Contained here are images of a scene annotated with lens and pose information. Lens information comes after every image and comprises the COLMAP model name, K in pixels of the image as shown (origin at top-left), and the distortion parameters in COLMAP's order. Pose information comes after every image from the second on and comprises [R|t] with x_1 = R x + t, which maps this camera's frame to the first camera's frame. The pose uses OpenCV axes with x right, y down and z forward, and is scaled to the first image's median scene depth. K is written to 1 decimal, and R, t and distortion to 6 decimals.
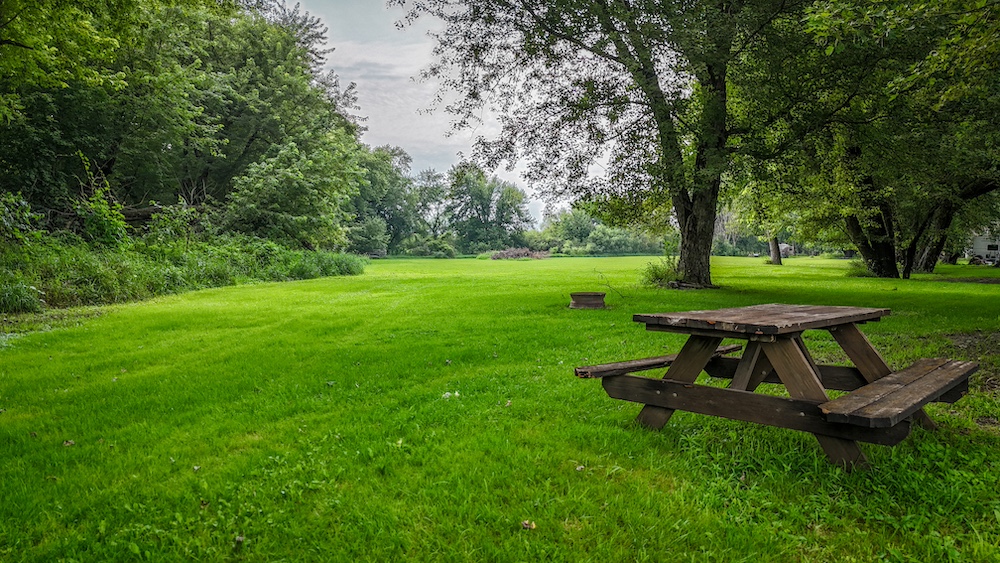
lens RADIAL K [[748.2, 0, 500.0], [0, 748.2, 281.5], [0, 0, 1]] dist [0.001510, 0.001850]
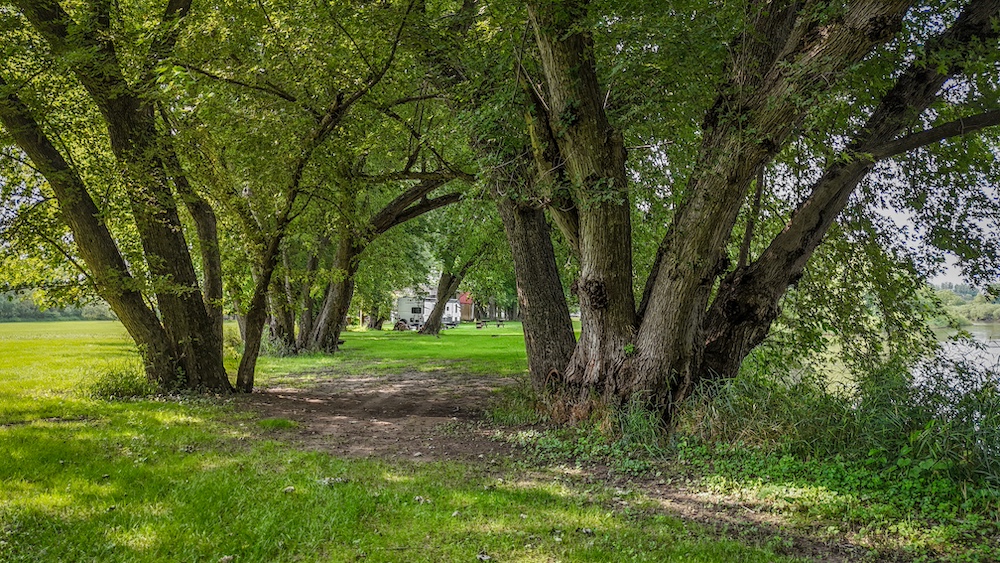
lens RADIAL K [[748.2, 0, 500.0], [0, 748.2, 281.5], [0, 0, 1]] dist [0.001510, 0.001850]
pose [[0.771050, 0.023674, 0.636334, 0.504580], [0.029150, 0.996949, -0.072410, -0.036370], [-0.636107, 0.074381, 0.768007, 0.756117]]
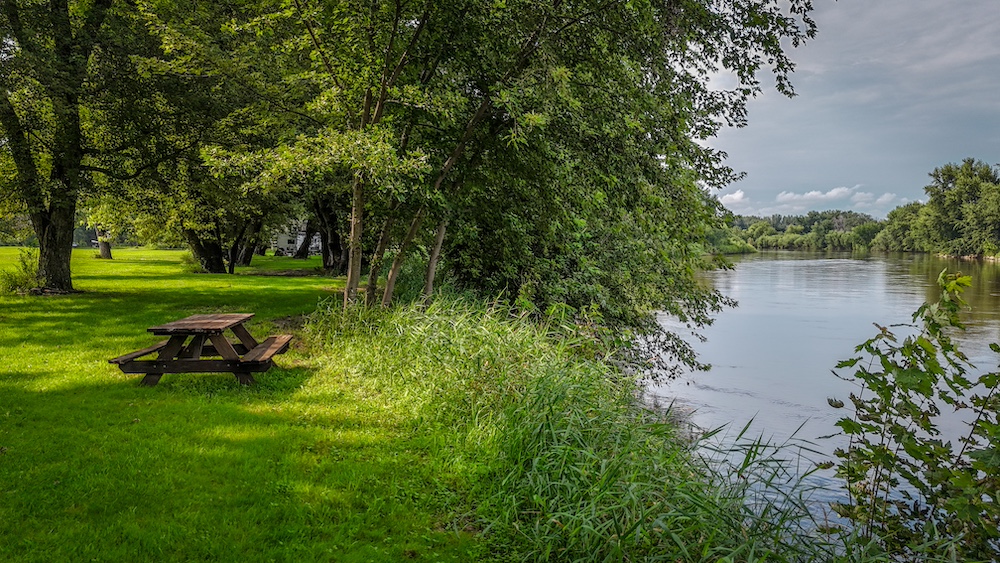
lens RADIAL K [[748.2, 0, 500.0], [0, 748.2, 281.5], [0, 0, 1]] dist [0.001510, 0.001850]
pose [[0.656876, -0.041851, 0.752836, -0.139540], [0.028431, 0.999123, 0.030735, -0.023056], [-0.753463, 0.001215, 0.657490, -0.207382]]
